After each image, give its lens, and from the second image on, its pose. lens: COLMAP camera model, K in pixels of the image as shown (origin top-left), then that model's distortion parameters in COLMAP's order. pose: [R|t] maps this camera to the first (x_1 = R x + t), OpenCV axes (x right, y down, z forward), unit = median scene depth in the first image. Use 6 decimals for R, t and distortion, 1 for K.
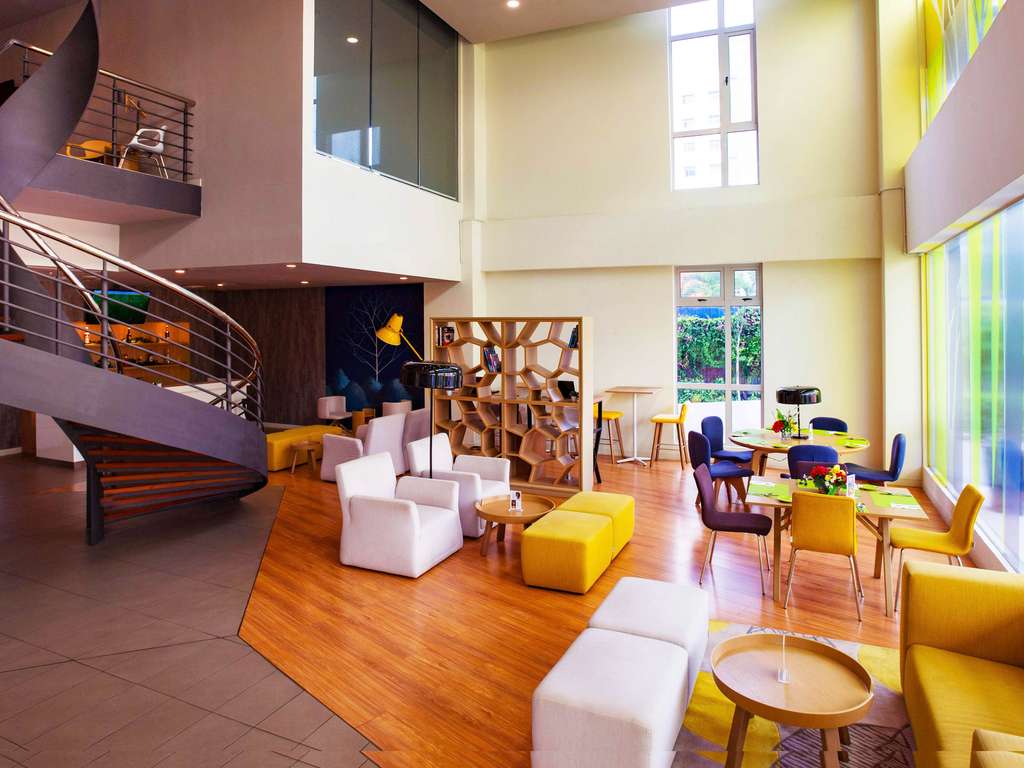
lens RADIAL K [[681.7, 0, 486.3], [0, 681.7, 386.9], [0, 0, 1]] dist [-0.074052, 0.091182]
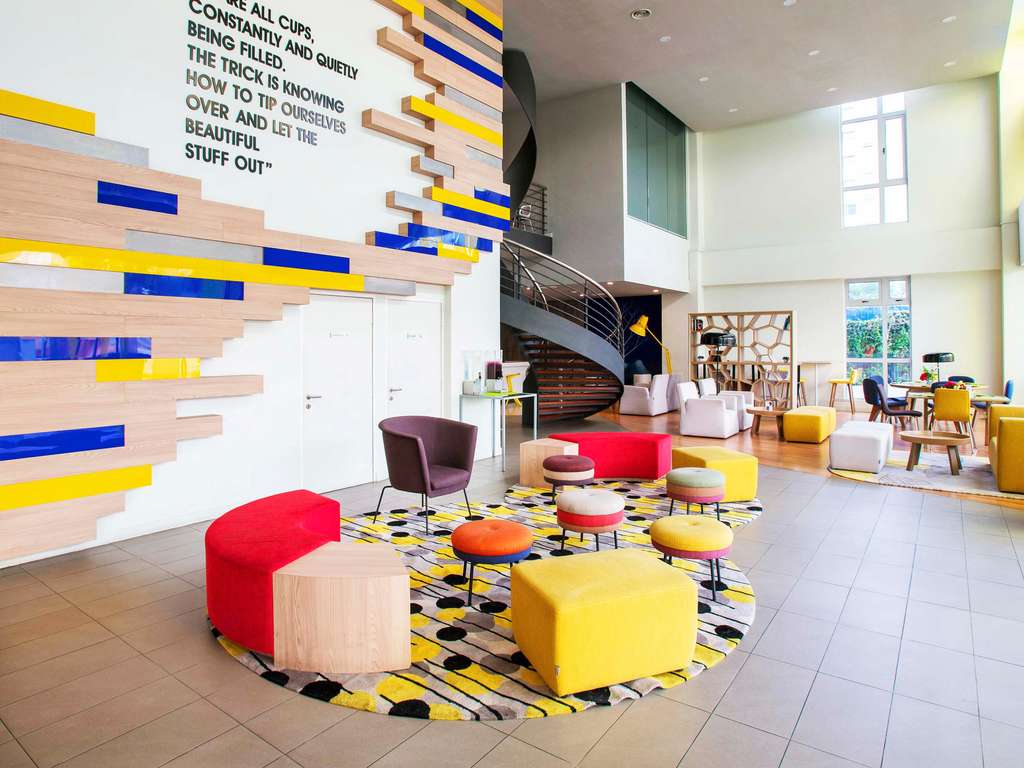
lens RADIAL K [[681.7, 0, 486.3], [0, 681.7, 386.9], [0, 0, 1]] dist [-0.074052, 0.091182]
pose [[0.984539, 0.004711, -0.175101, -0.235873], [-0.009549, 0.999595, -0.026796, 0.103809], [0.174904, 0.028053, 0.984186, -0.574987]]
